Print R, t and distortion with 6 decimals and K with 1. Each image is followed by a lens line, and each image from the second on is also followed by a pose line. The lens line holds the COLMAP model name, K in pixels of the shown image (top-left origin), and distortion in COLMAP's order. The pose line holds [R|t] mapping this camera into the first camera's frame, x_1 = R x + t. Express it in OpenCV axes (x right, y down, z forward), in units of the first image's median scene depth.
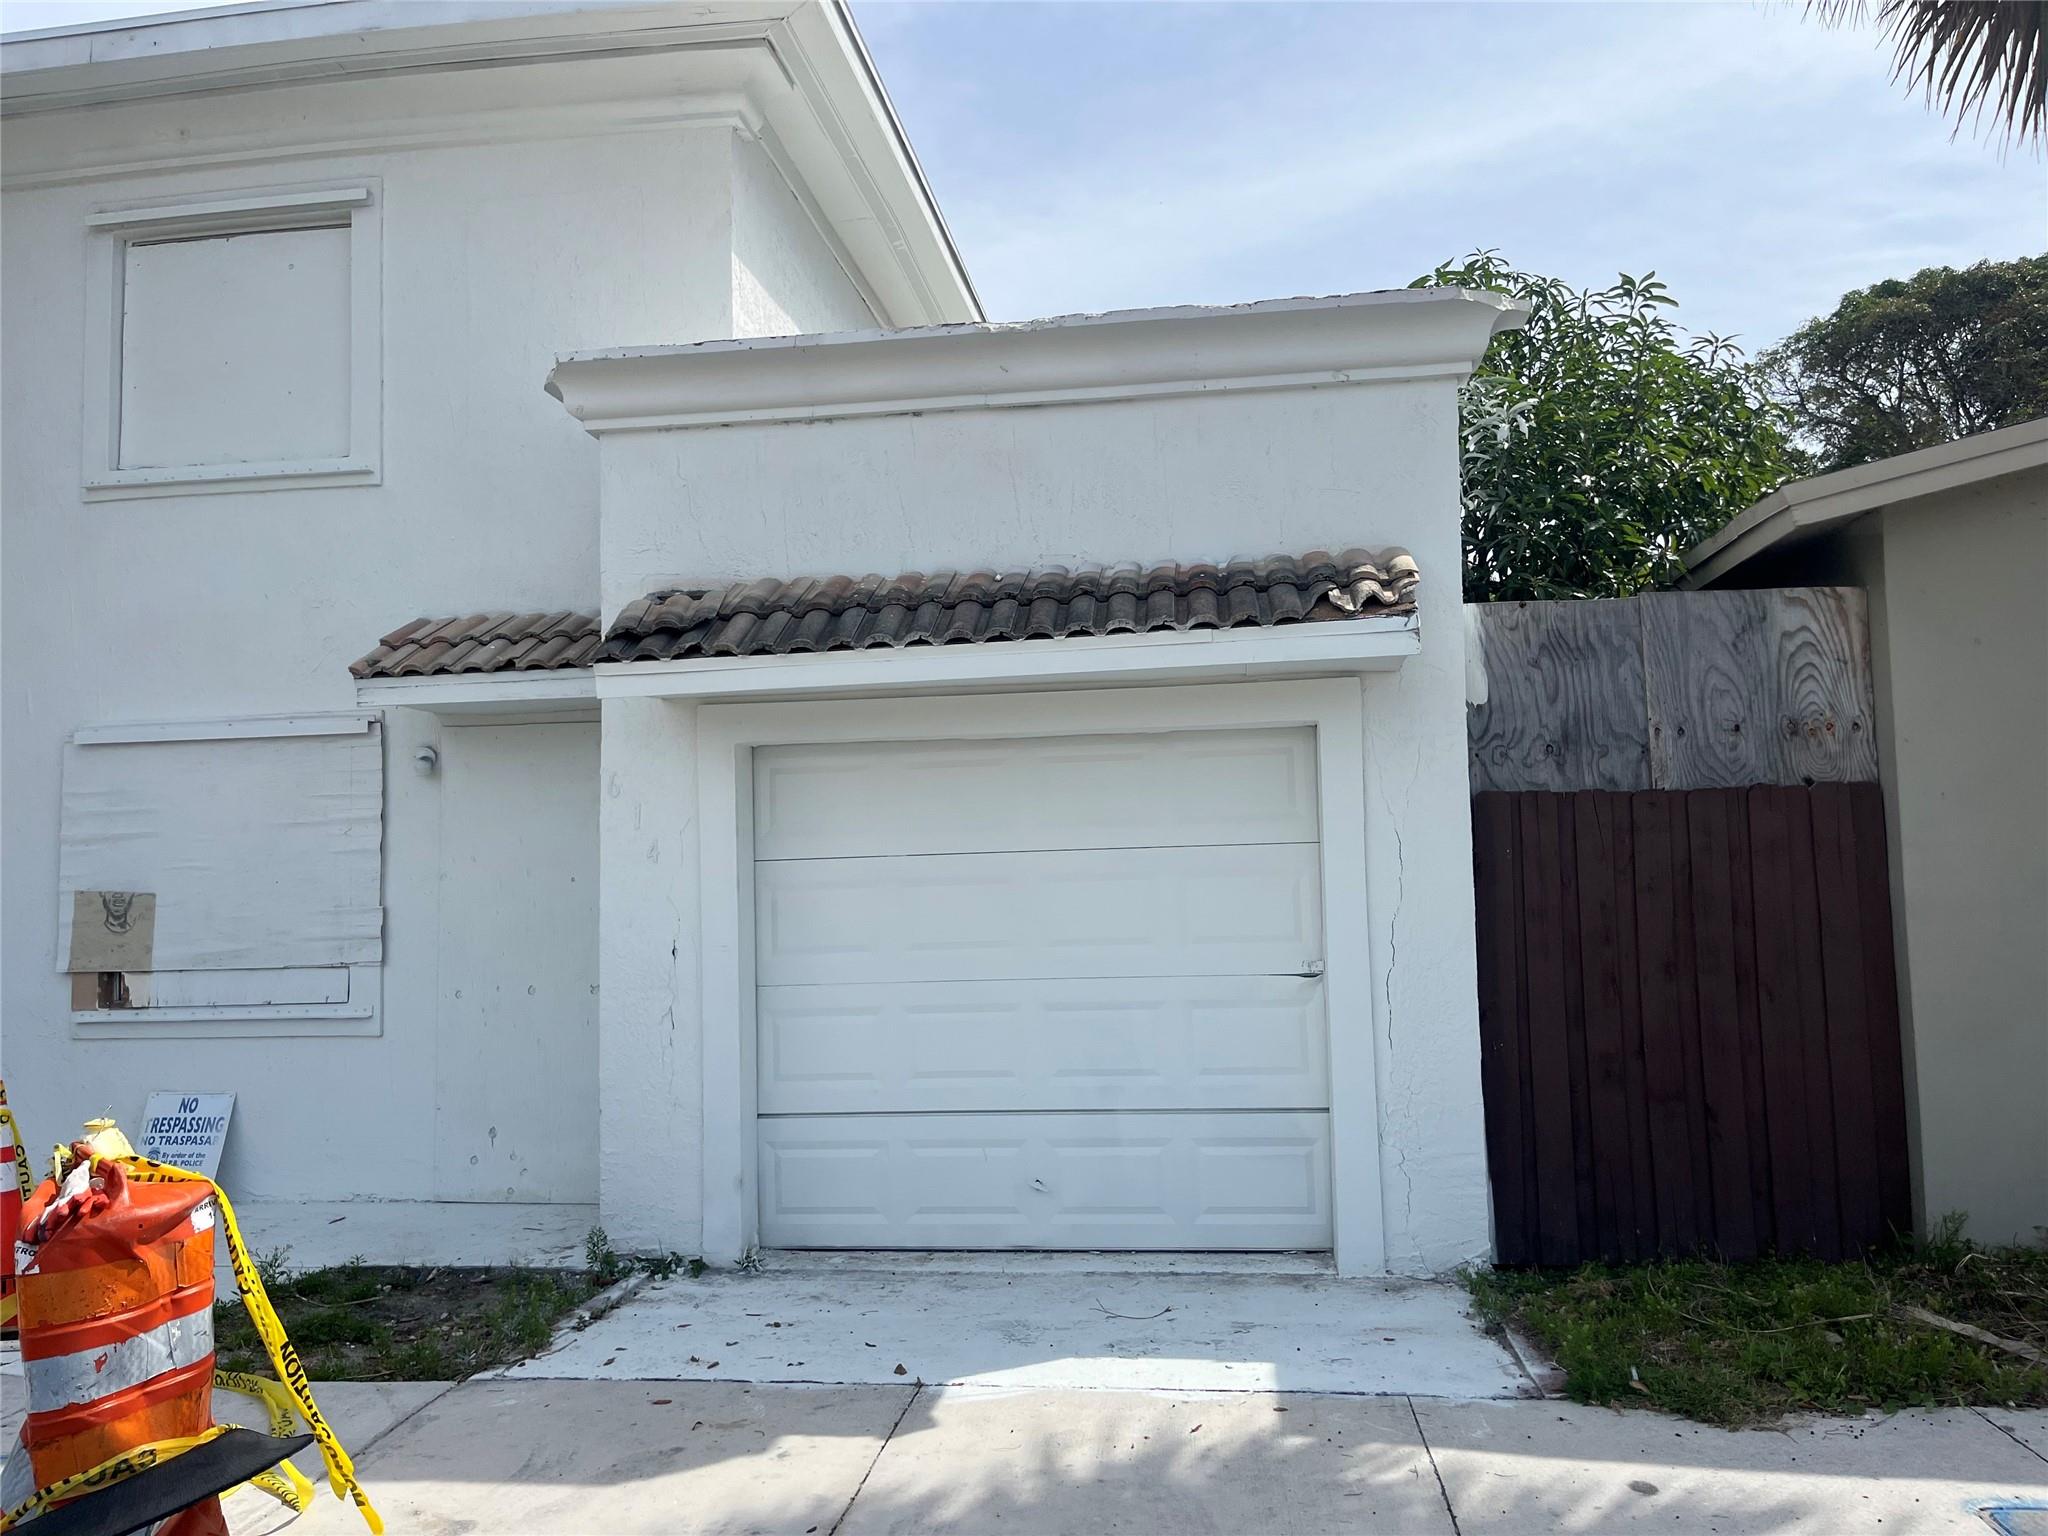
lens RADIAL K [[1572.6, 0, 1020.5], [0, 1572.6, 755.7], [0, 0, 1]] dist [0.057838, -0.075855]
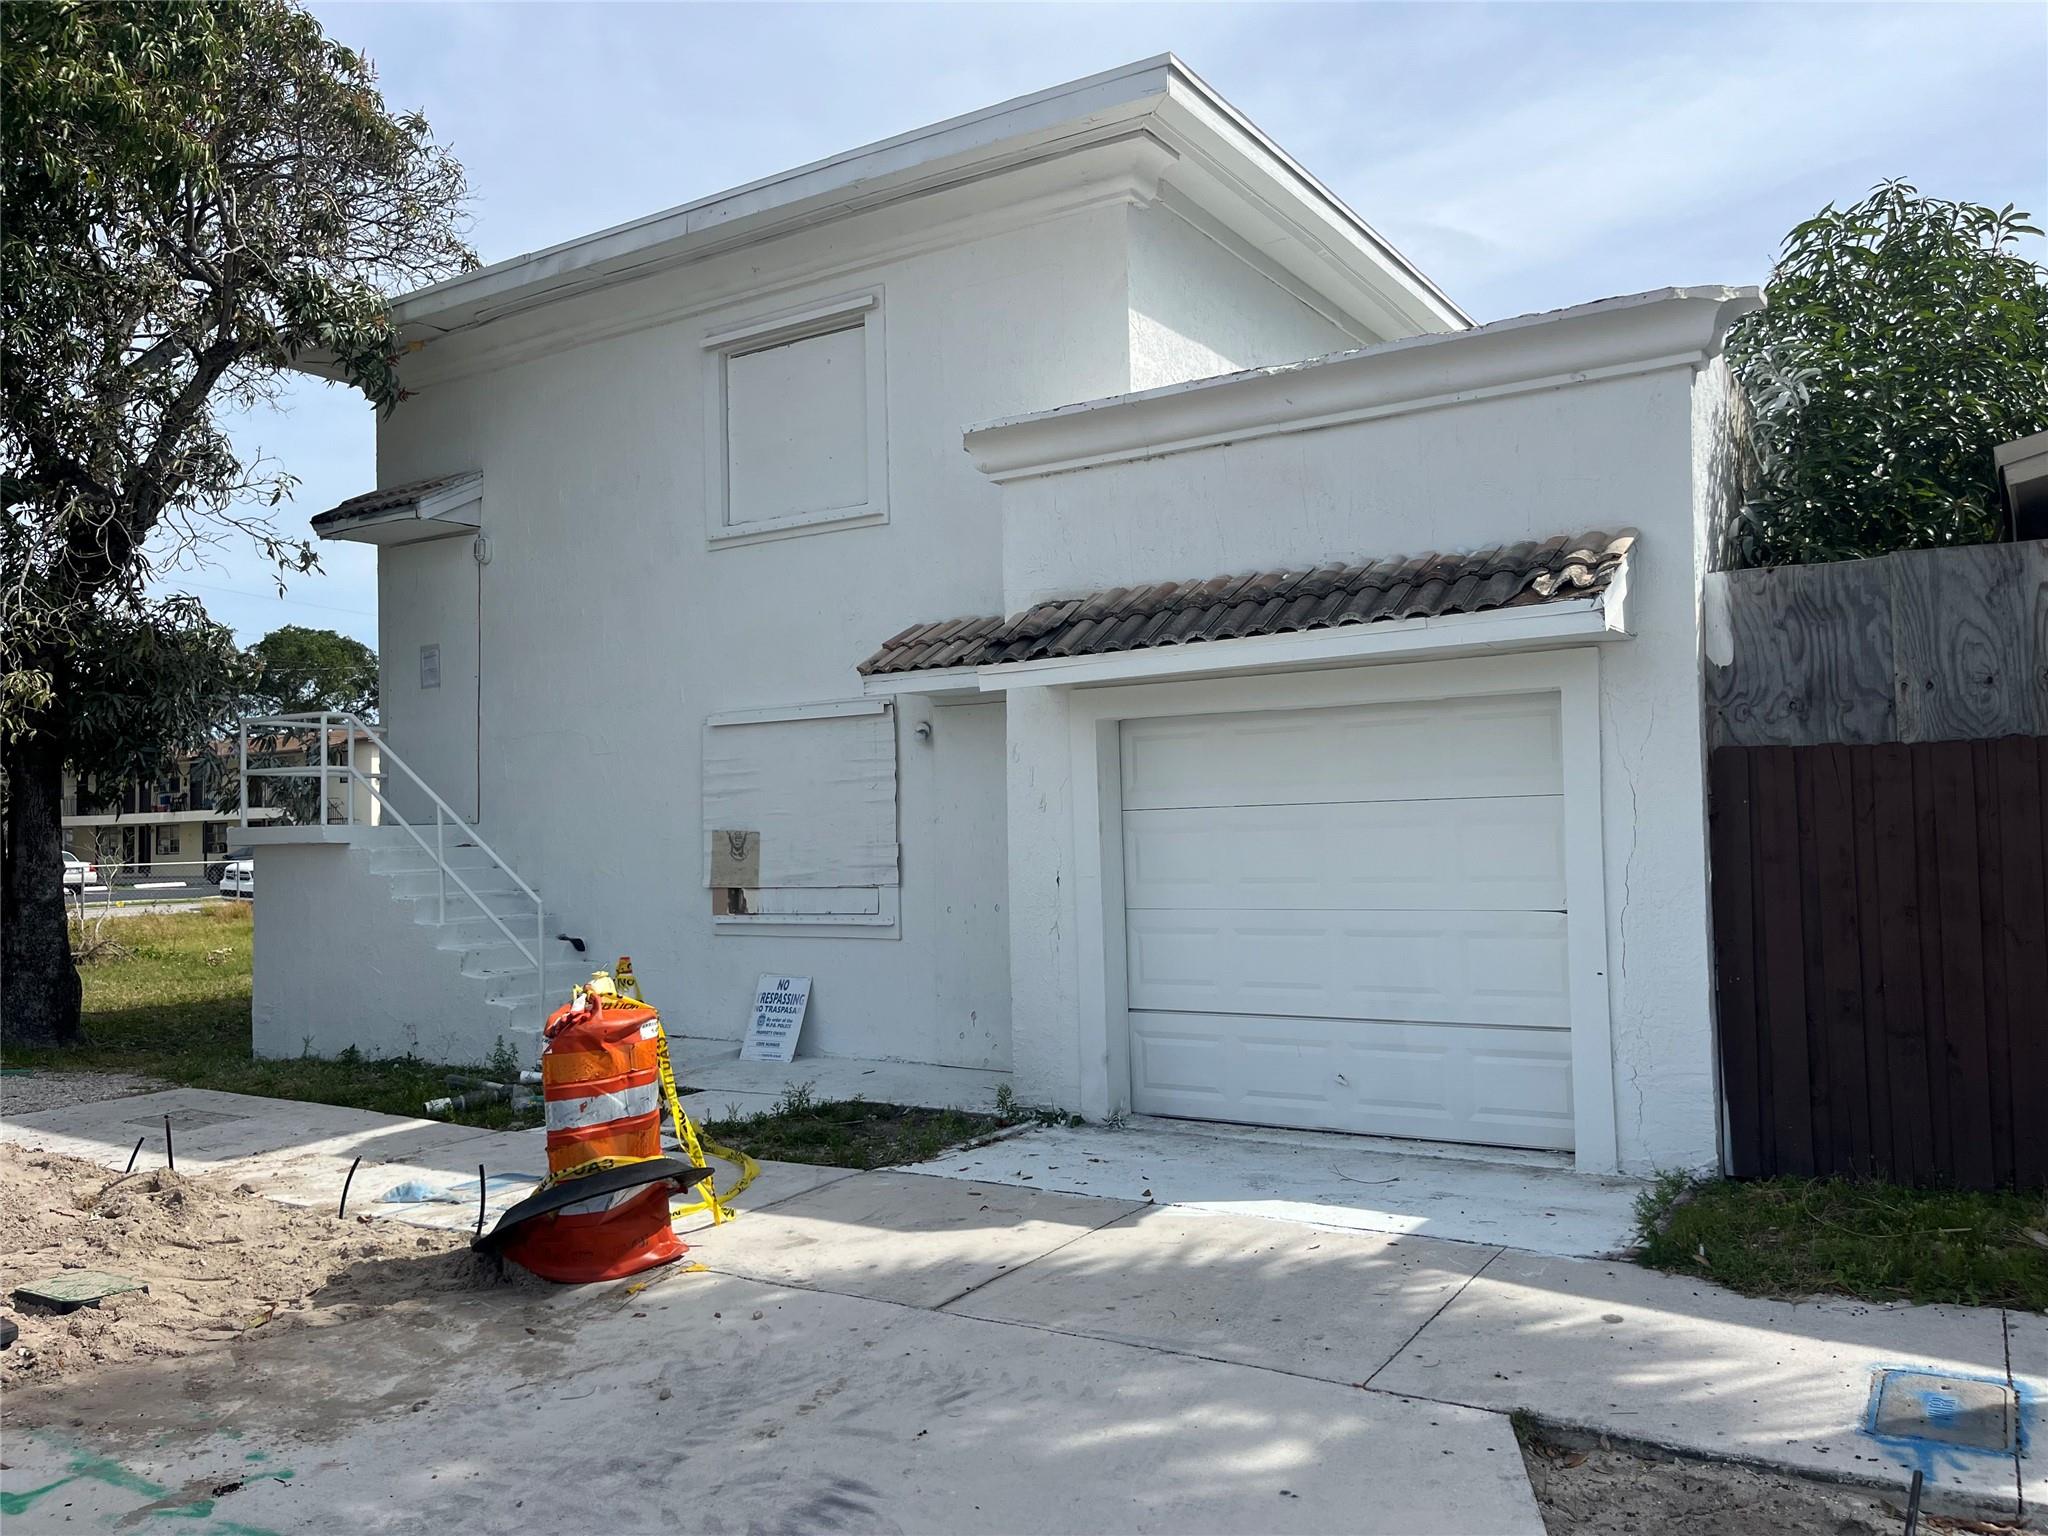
lens RADIAL K [[1572.6, 0, 1024.9], [0, 1572.6, 758.3], [0, 0, 1]] dist [0.057838, -0.075855]
pose [[0.907956, -0.016000, -0.418759, 0.299520], [0.034731, 0.998706, 0.037147, -0.025478], [0.417623, -0.048272, 0.907337, -0.181577]]
